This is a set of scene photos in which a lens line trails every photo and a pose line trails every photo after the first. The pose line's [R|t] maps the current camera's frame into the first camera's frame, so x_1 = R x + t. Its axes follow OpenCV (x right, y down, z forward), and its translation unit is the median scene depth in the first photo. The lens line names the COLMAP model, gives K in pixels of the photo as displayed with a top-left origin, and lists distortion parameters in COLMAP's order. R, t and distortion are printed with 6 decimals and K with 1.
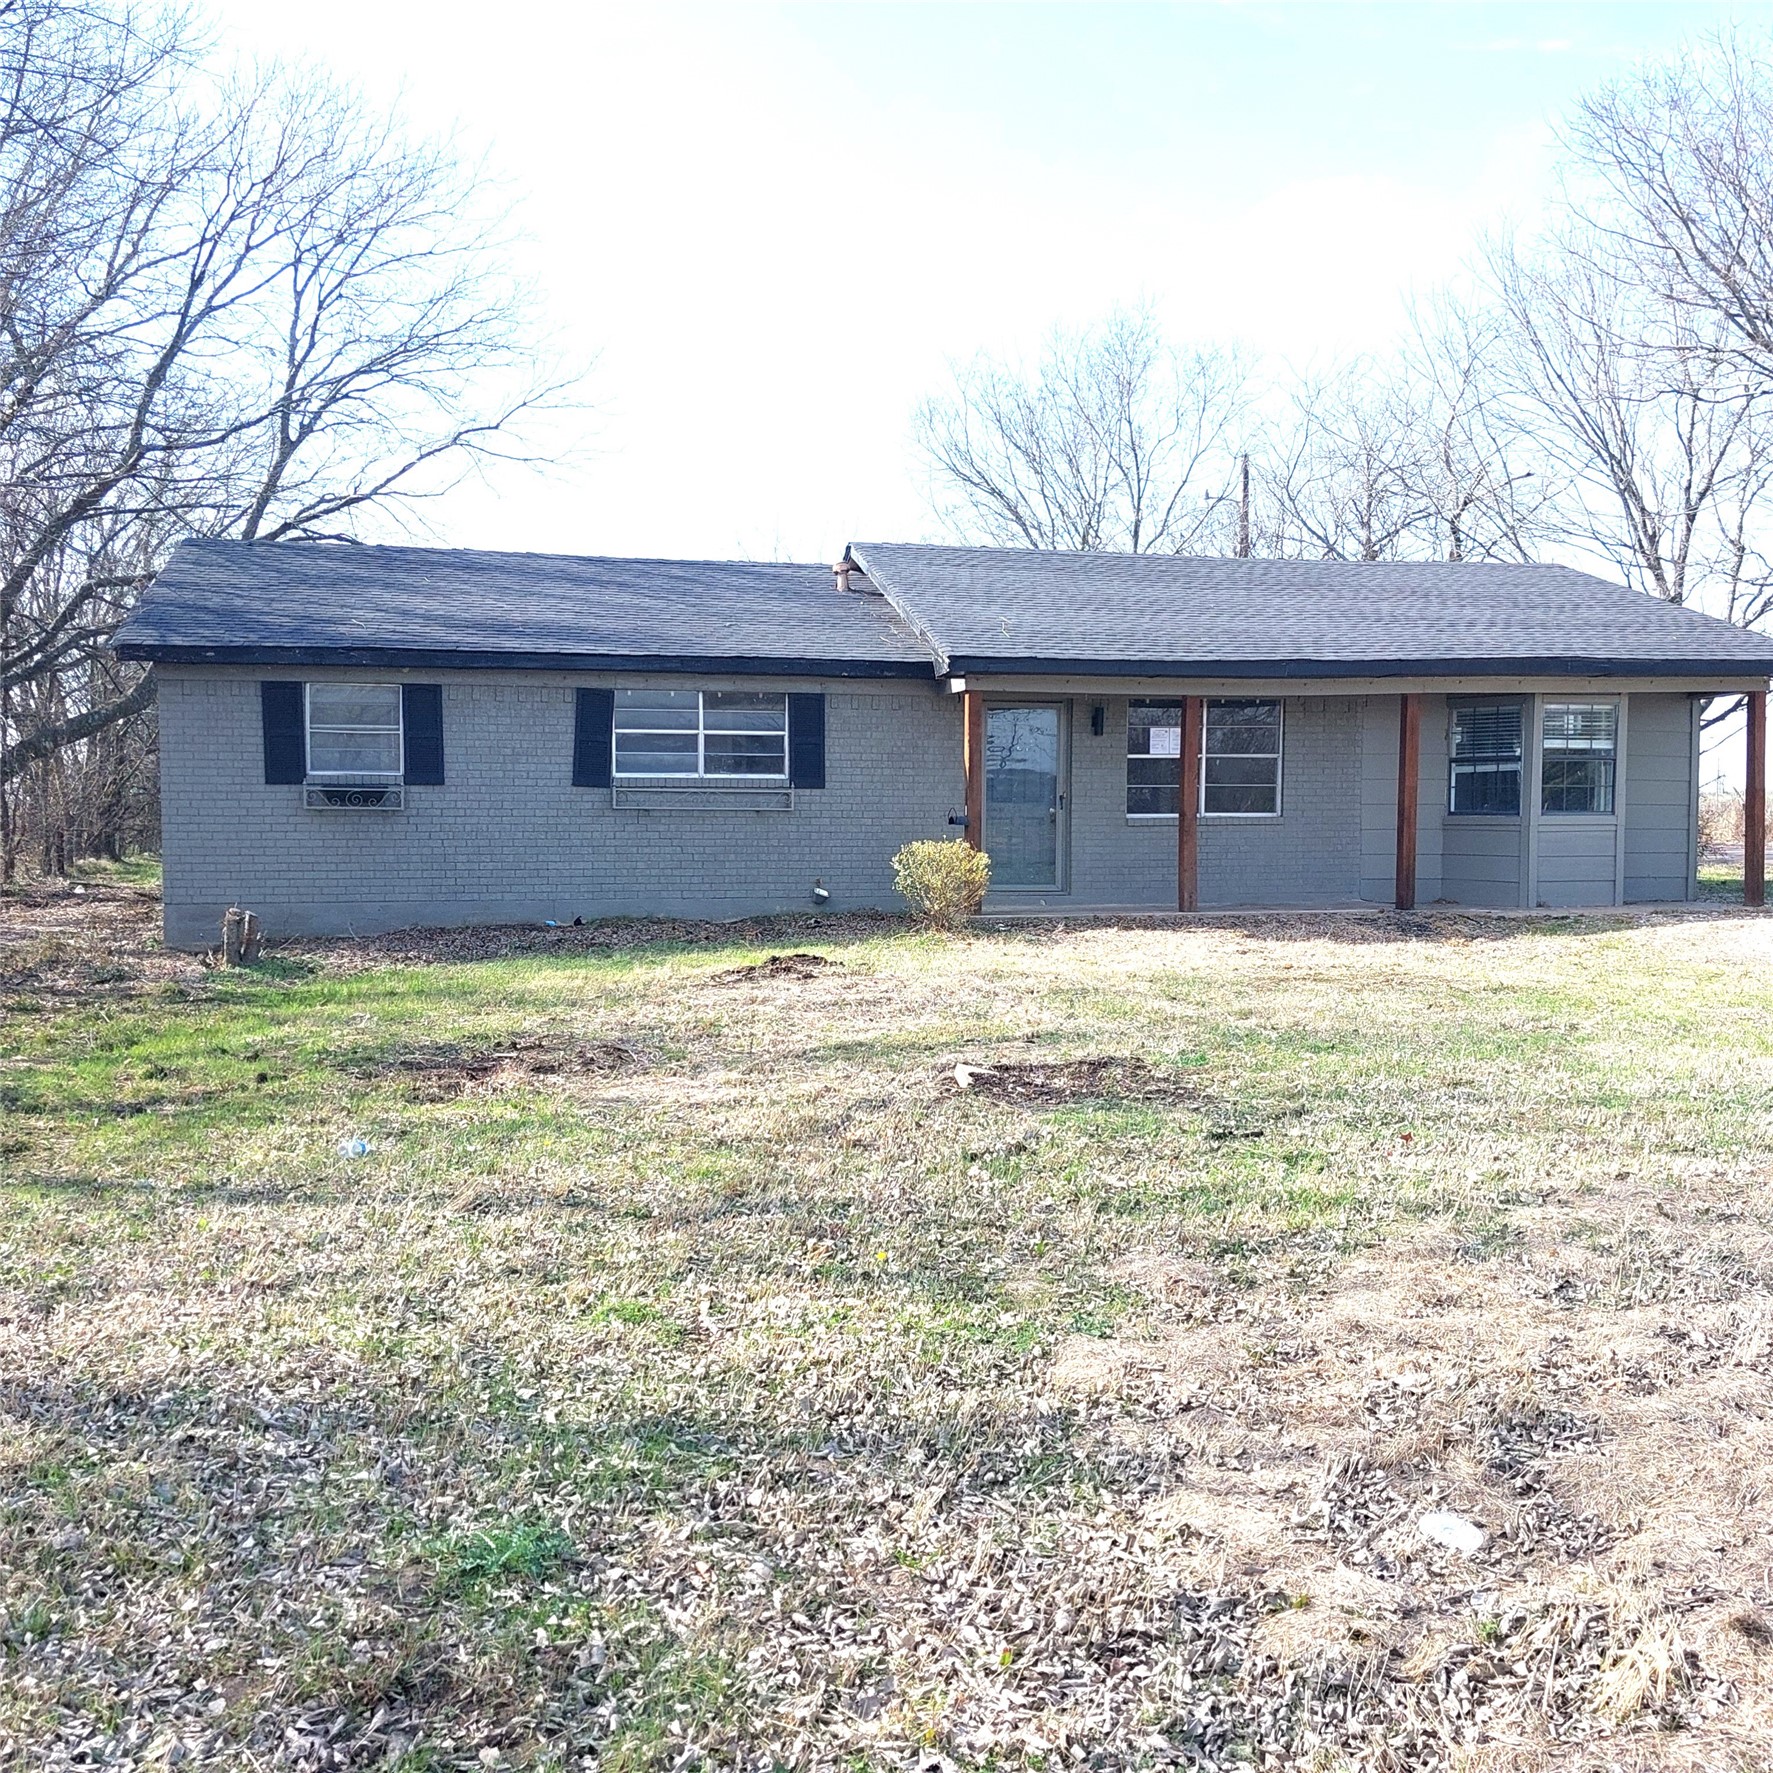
lens RADIAL K [[1792.7, 0, 886.5], [0, 1792.7, 886.5], [0, 0, 1]] dist [0.075244, -0.094516]
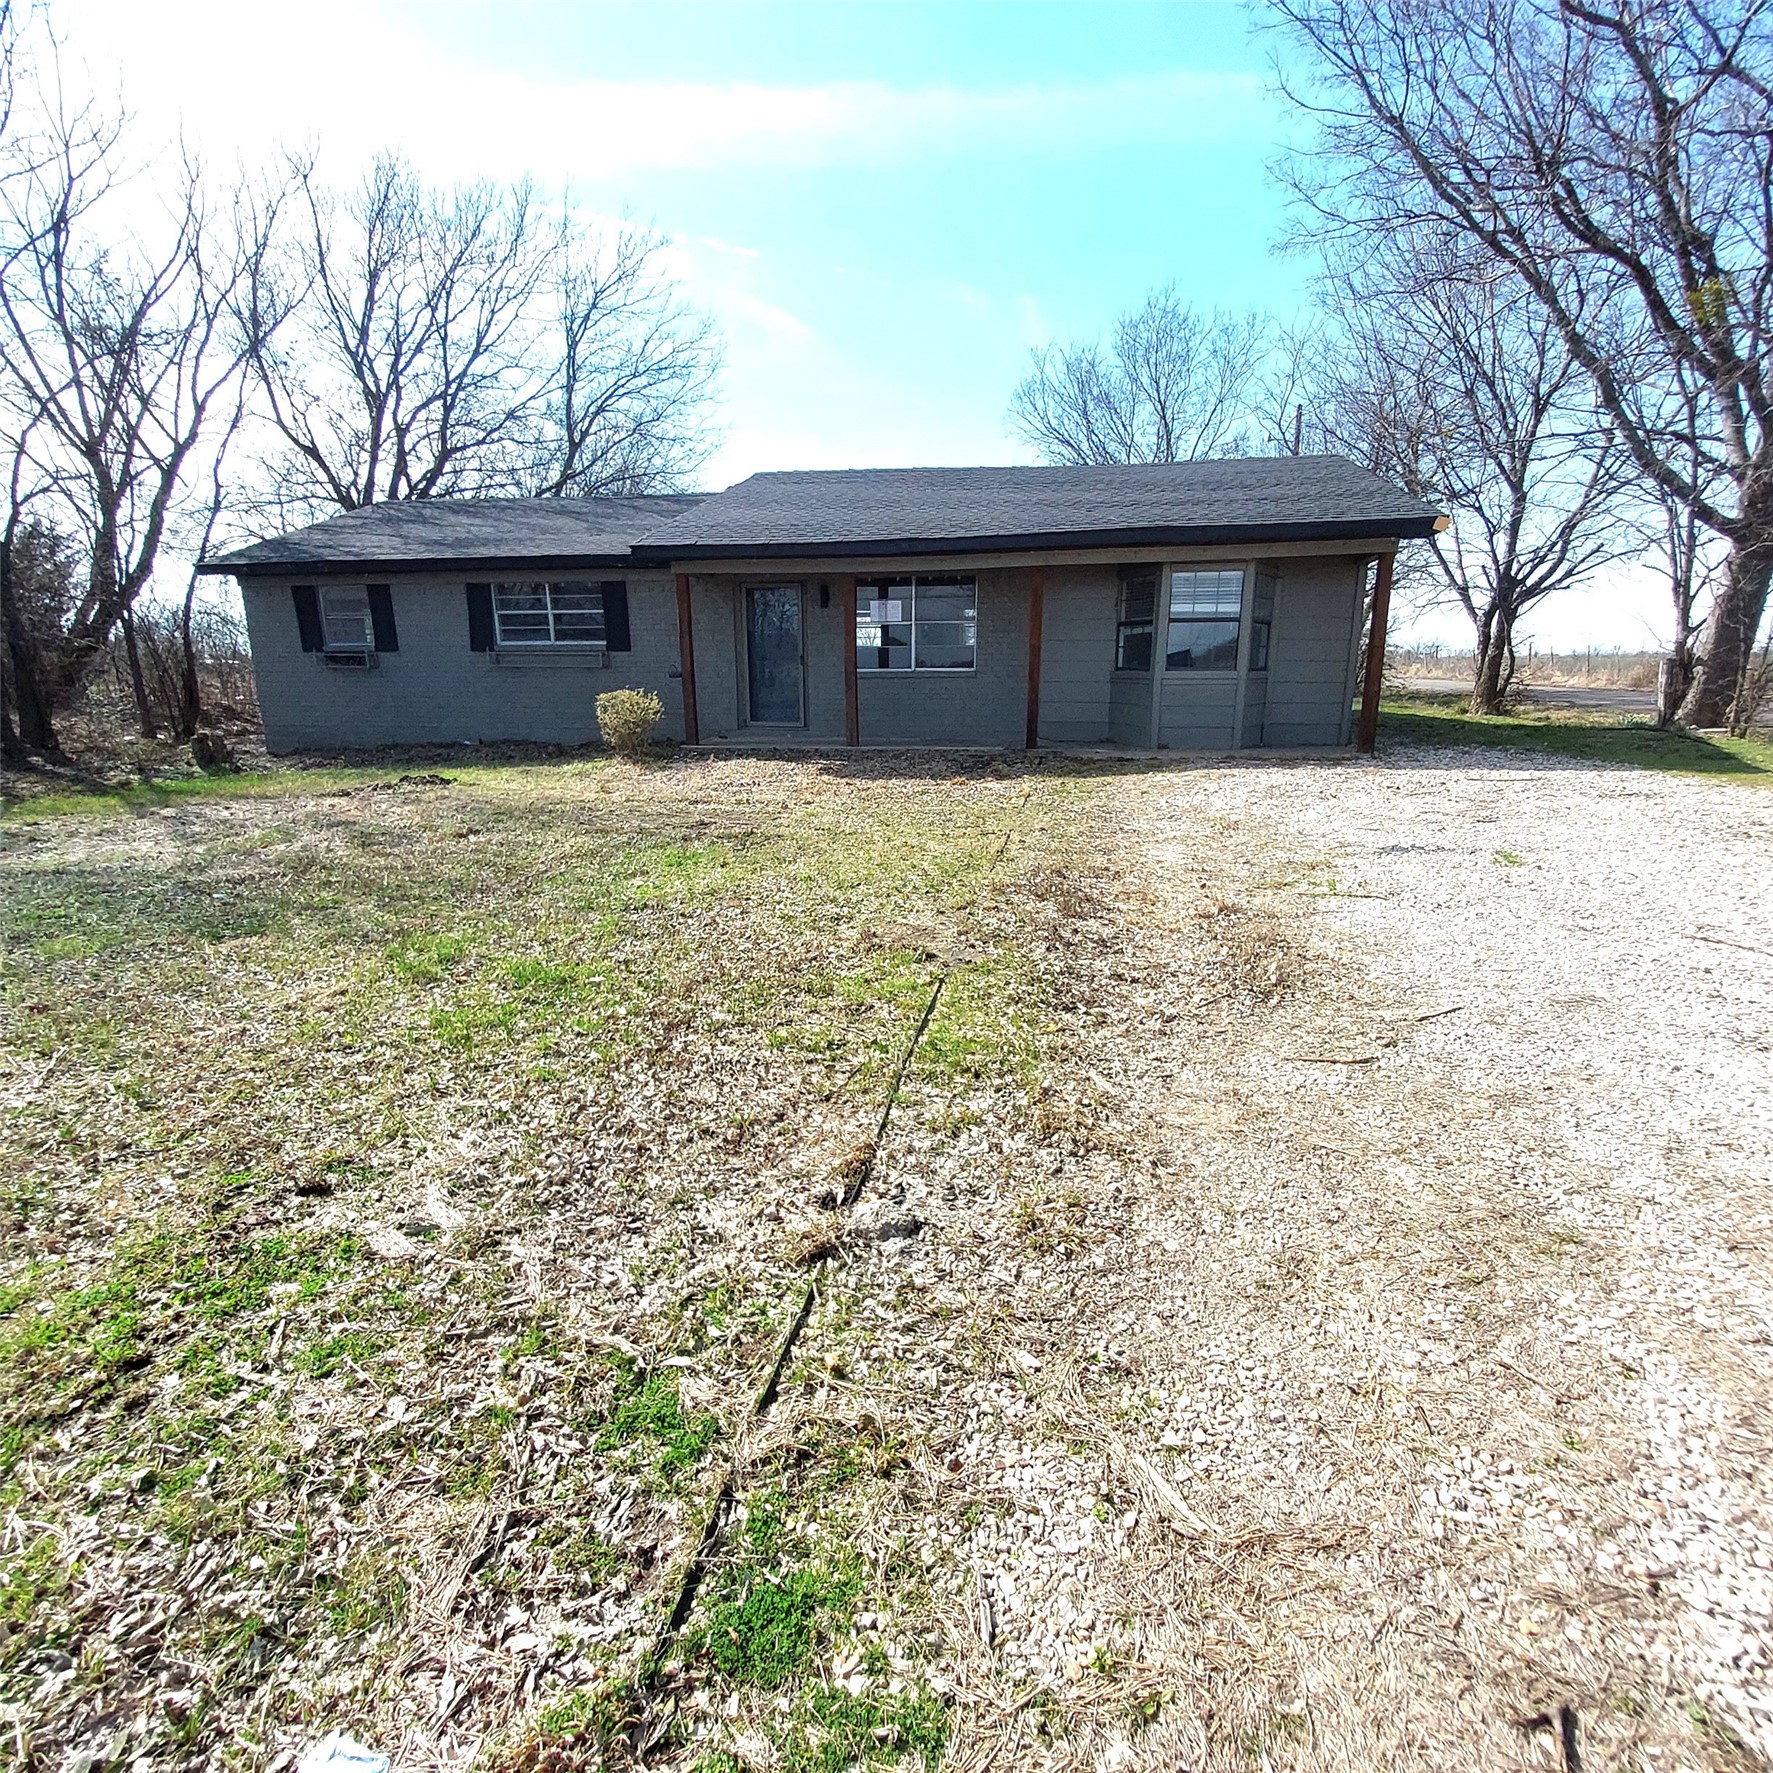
lens RADIAL K [[916.3, 0, 904.7], [0, 916.3, 897.2], [0, 0, 1]] dist [-0.004042, 0.000692]
pose [[0.929712, 0.088756, -0.357432, 1.030876], [-0.014609, 0.978649, 0.205016, -0.034989], [0.367997, -0.185385, 0.911159, 0.865858]]
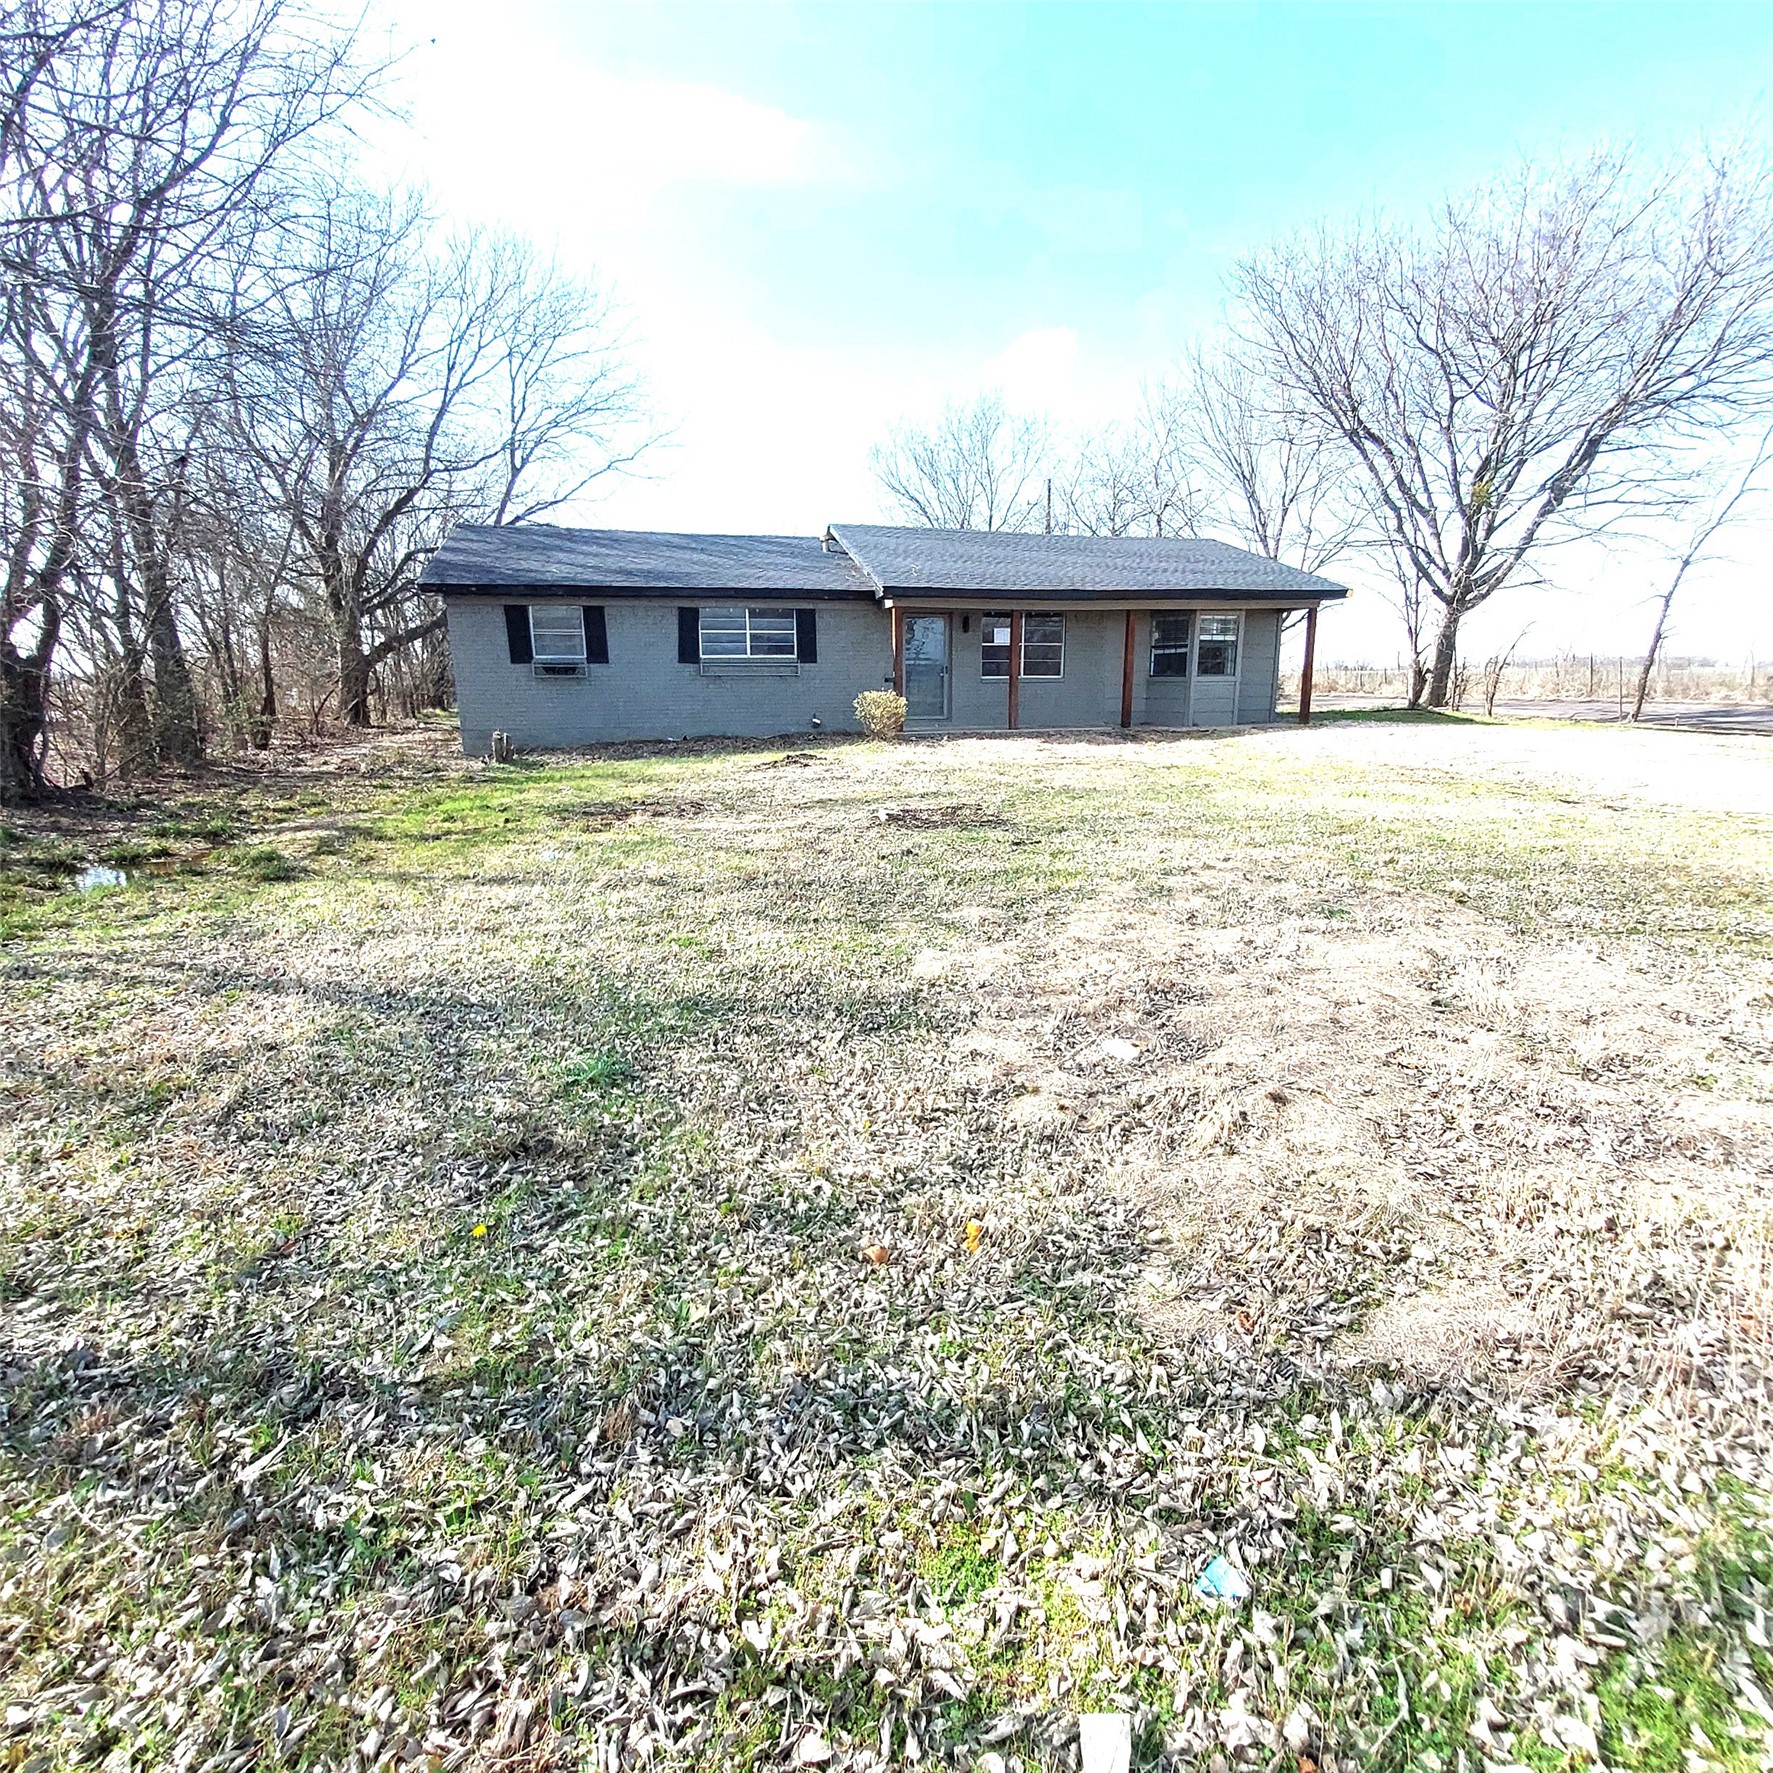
lens RADIAL K [[916.3, 0, 904.7], [0, 916.3, 897.2], [0, 0, 1]] dist [-0.004042, 0.000692]
pose [[0.999083, -0.015768, 0.039797, 0.031988], [0.008140, 0.982706, 0.184993, 0.018178], [-0.042026, -0.184499, 0.981934, 0.070716]]
